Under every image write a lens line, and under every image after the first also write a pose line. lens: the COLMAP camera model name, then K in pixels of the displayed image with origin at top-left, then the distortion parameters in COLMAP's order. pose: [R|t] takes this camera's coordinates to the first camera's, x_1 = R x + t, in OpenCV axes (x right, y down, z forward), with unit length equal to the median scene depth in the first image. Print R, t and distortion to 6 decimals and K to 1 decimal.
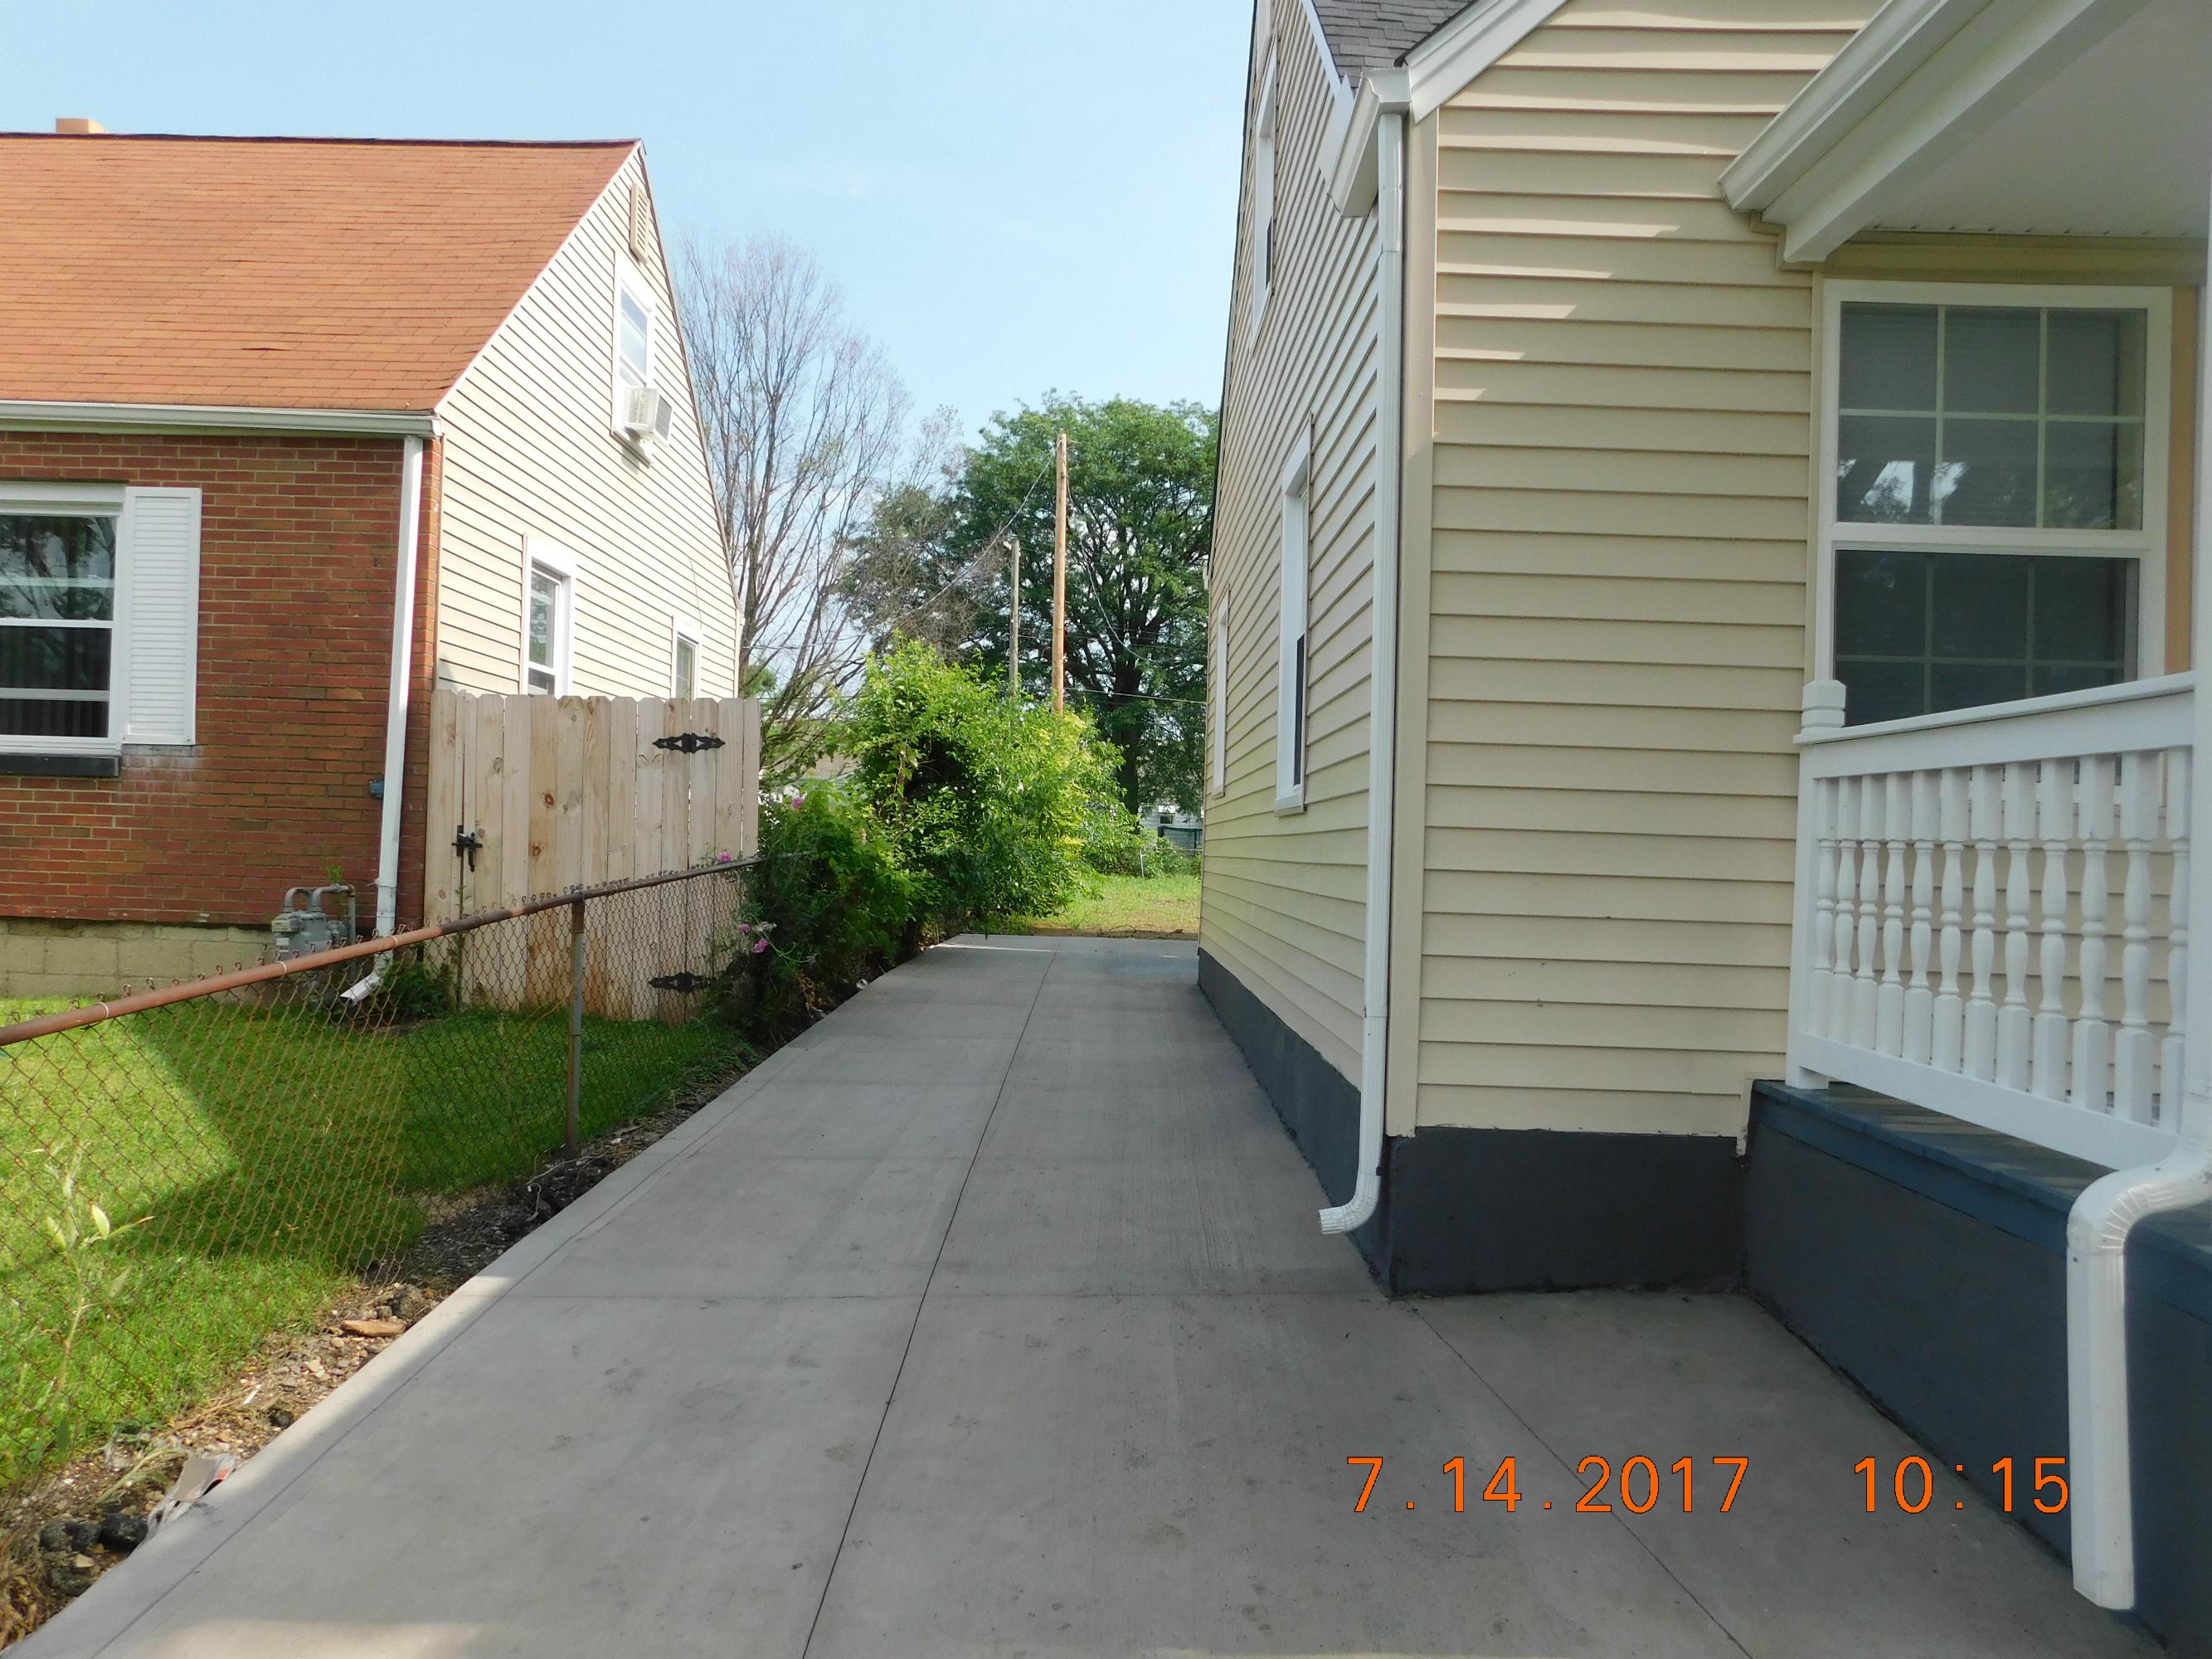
lens RADIAL K [[1619.1, 0, 1097.3], [0, 1619.1, 825.3], [0, 0, 1]] dist [-0.008771, -0.005459]
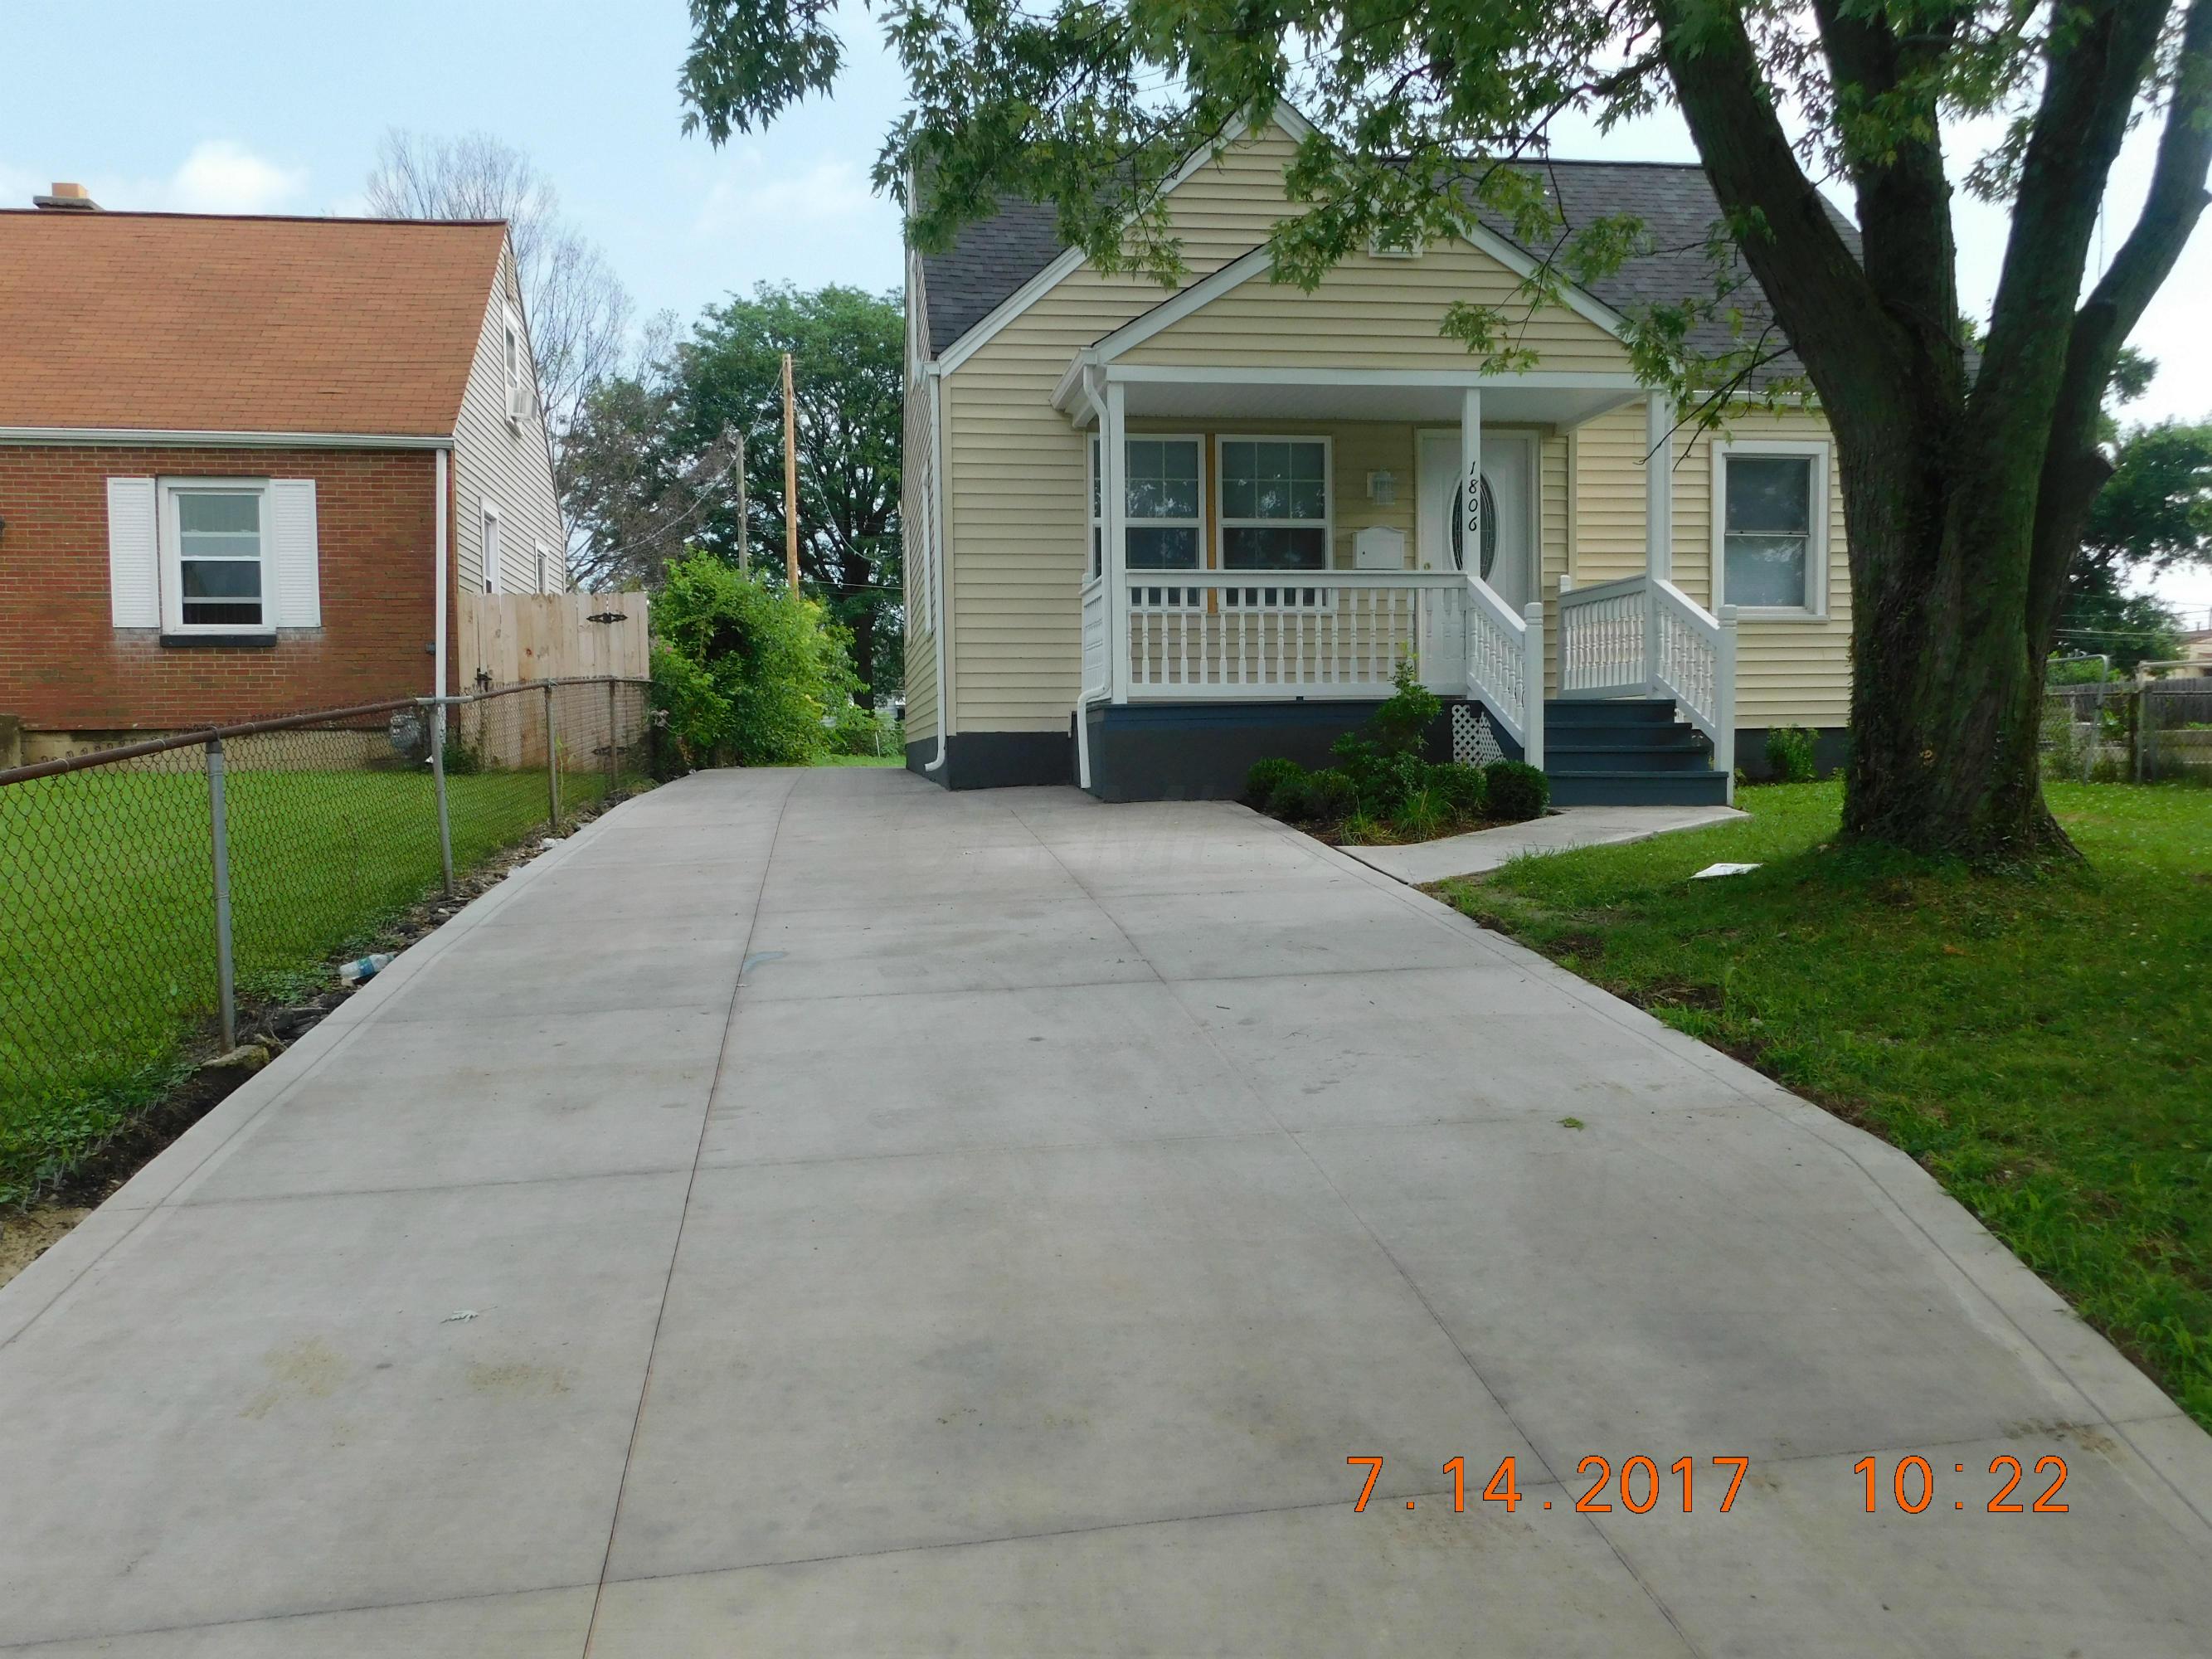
lens RADIAL K [[1784.6, 0, 1102.9], [0, 1784.6, 850.7], [0, 0, 1]] dist [0.000201, 0.004189]
pose [[0.987984, -0.047550, 0.147058, -0.002409], [0.037338, 0.996746, 0.071440, 0.017706], [-0.149976, -0.065091, 0.986545, -0.217973]]
